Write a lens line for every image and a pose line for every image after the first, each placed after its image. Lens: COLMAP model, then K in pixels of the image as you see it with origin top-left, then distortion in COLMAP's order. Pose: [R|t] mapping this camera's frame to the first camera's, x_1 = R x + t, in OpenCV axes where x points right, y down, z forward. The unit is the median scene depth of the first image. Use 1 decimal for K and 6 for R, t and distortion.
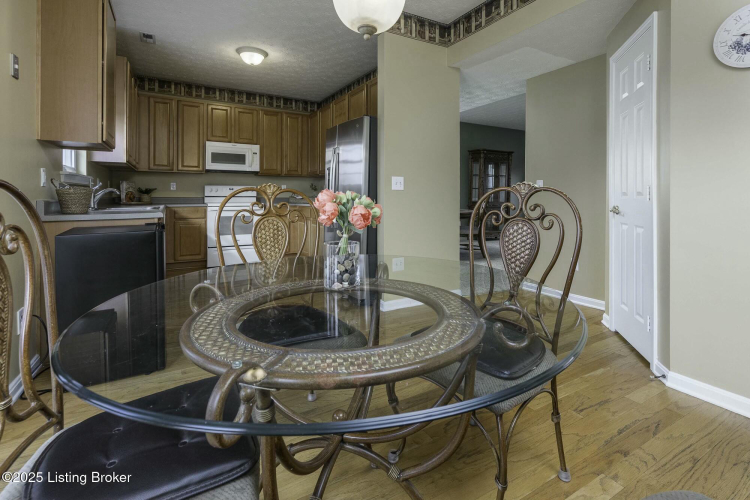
lens RADIAL K [[352.6, 0, 386.5], [0, 352.6, 200.6], [0, 0, 1]] dist [-0.003492, -0.000626]
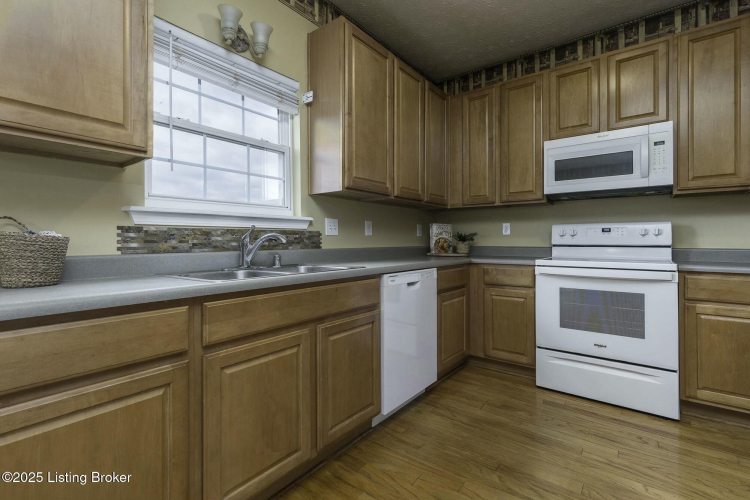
lens RADIAL K [[344.6, 0, 372.0], [0, 344.6, 240.1], [0, 0, 1]] dist [0.000975, 0.000474]
pose [[0.345618, -0.007104, -0.938348, -0.114603], [-0.010725, 0.999876, -0.011521, -0.011331], [0.938314, 0.014045, 0.345499, 0.570609]]
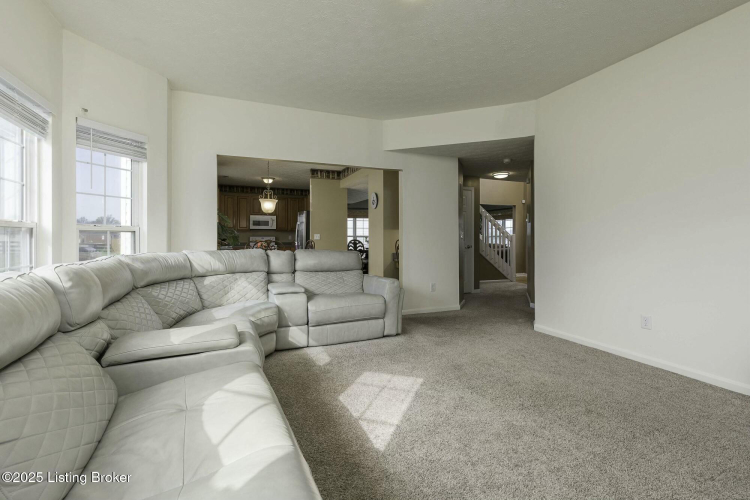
lens RADIAL K [[344.6, 0, 377.9], [0, 344.6, 244.9], [0, 0, 1]] dist [0.000975, 0.000474]
pose [[0.989193, -0.000491, -0.146622, 0.521655], [-0.000333, 0.999984, -0.005596, 0.016482], [0.146622, 0.005584, 0.989177, -0.882679]]
